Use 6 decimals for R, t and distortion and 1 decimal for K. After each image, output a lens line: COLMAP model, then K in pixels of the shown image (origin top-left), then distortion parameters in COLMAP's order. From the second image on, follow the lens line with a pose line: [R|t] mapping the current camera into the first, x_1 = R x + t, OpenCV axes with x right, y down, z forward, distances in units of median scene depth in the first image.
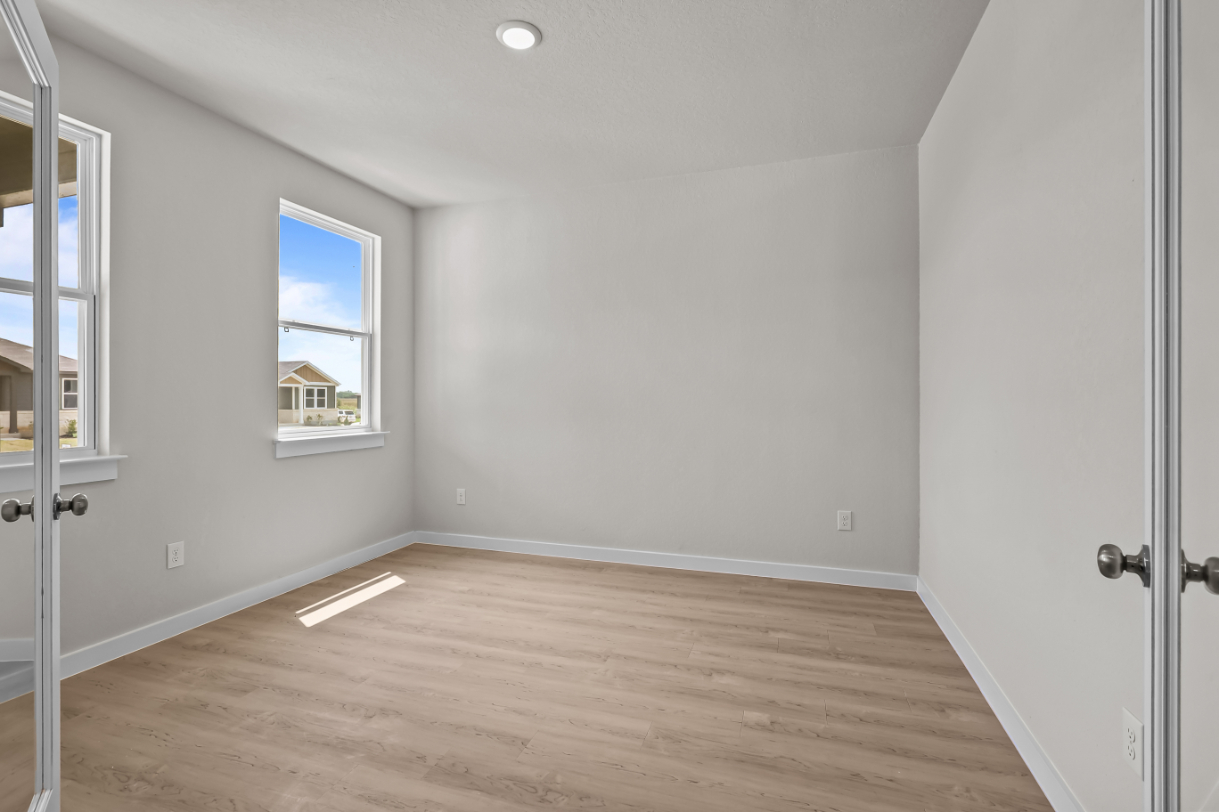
lens RADIAL K [[559.5, 0, 596.8], [0, 559.5, 399.6], [0, 0, 1]] dist [-0.009881, -0.000051]
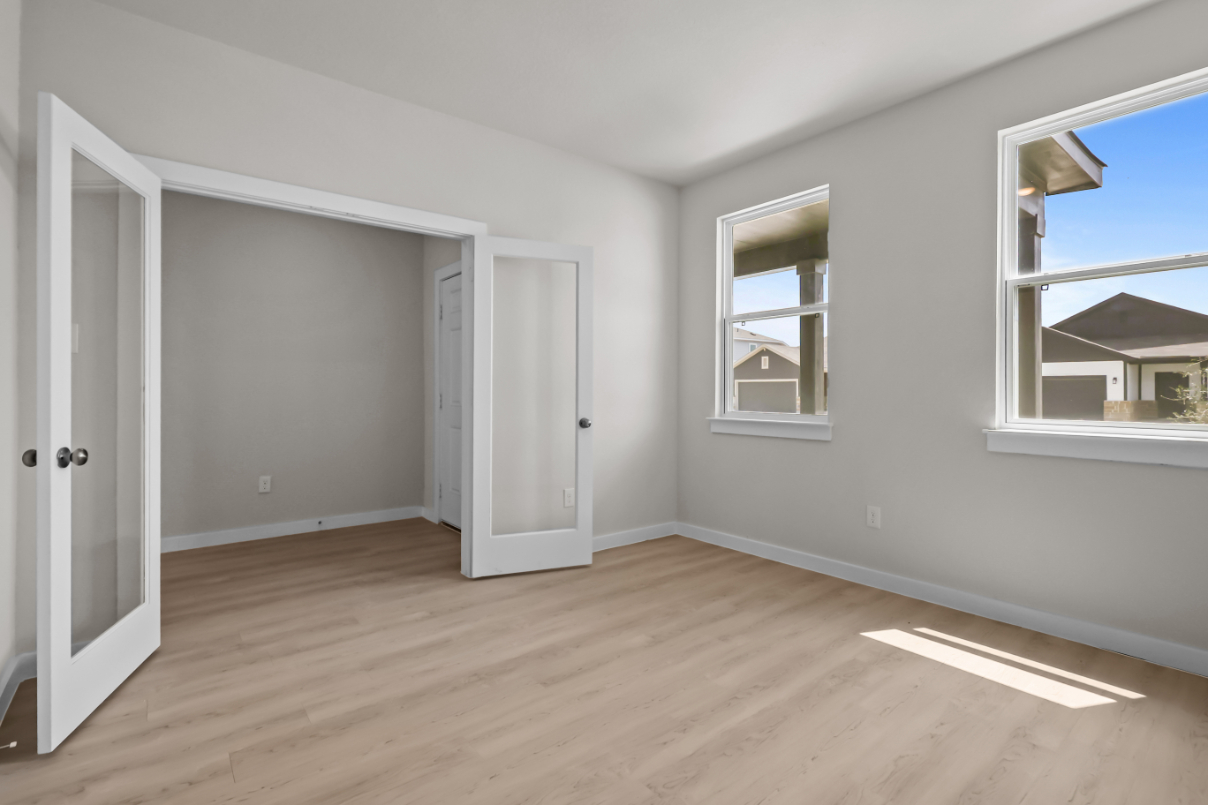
lens RADIAL K [[562.3, 0, 600.5], [0, 562.3, 399.9], [0, 0, 1]] dist [-0.001881, -0.000131]
pose [[-0.533087, 0.018728, -0.845853, 0.547713], [-0.000076, 0.999754, 0.022183, 0.016480], [0.846061, 0.011889, -0.532954, 1.230486]]
